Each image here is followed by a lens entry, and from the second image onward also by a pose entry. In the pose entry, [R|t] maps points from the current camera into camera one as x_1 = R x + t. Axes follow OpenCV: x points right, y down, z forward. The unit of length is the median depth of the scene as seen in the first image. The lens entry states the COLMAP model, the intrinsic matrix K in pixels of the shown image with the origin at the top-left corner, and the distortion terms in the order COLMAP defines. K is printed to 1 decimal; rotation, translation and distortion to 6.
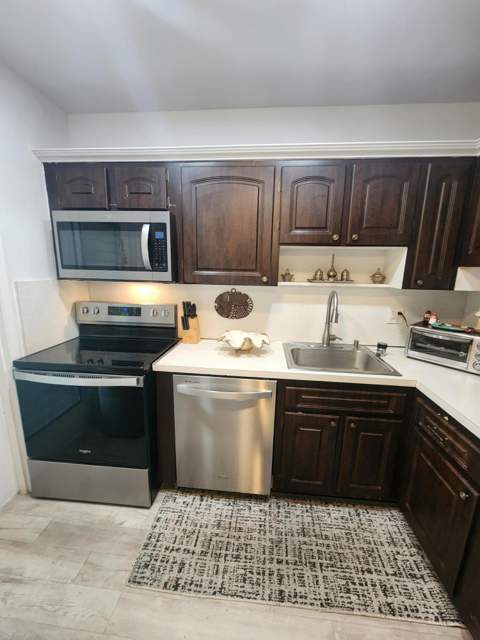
lens RADIAL K [[262.4, 0, 241.0], [0, 262.4, 322.0], [0, 0, 1]] dist [0.004114, -0.002784]
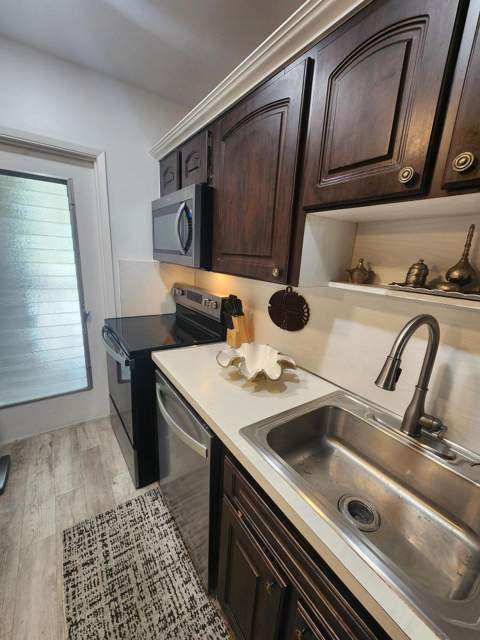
lens RADIAL K [[262.4, 0, 241.7], [0, 262.4, 323.5], [0, 0, 1]] dist [0.004114, -0.002784]
pose [[0.643028, 0.211249, -0.736131, 0.550764], [-0.201258, 0.974032, 0.103717, -0.104102], [0.738925, 0.081459, 0.668845, 0.597675]]
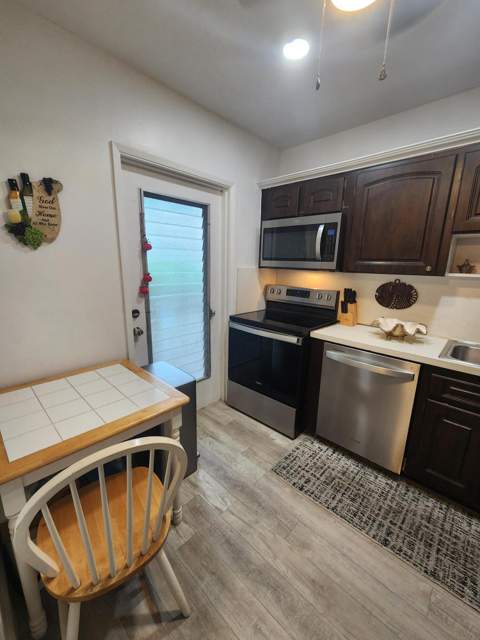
lens RADIAL K [[262.4, 0, 240.7], [0, 262.4, 322.1], [0, 0, 1]] dist [0.004114, -0.002784]
pose [[0.790441, 0.134101, -0.597679, 0.164028], [-0.135723, 0.989831, 0.042592, 0.105766], [0.597313, 0.047452, 0.800603, -0.258941]]
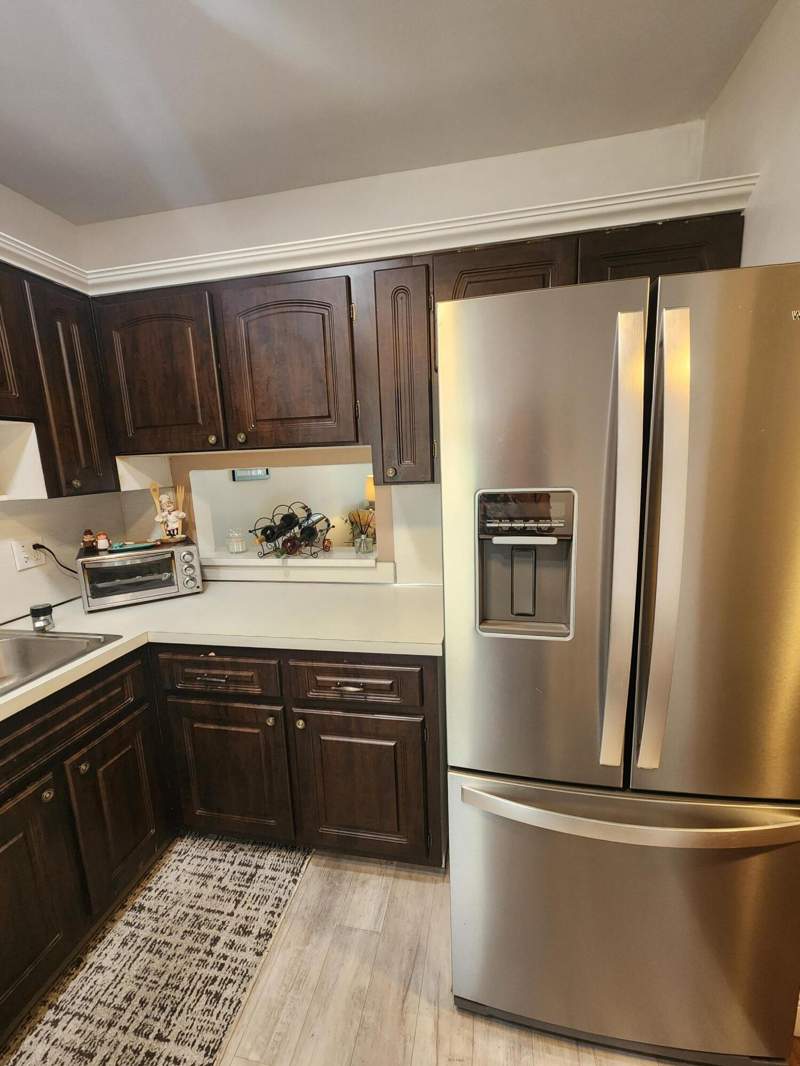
lens RADIAL K [[437.0, 0, 407.7], [0, 437.0, 535.1], [0, 0, 1]] dist [0.004114, -0.002784]
pose [[0.100333, -0.200005, 0.974644, -0.239722], [0.250187, 0.953183, 0.169846, -0.021276], [-0.962985, 0.226802, 0.145675, 0.166831]]
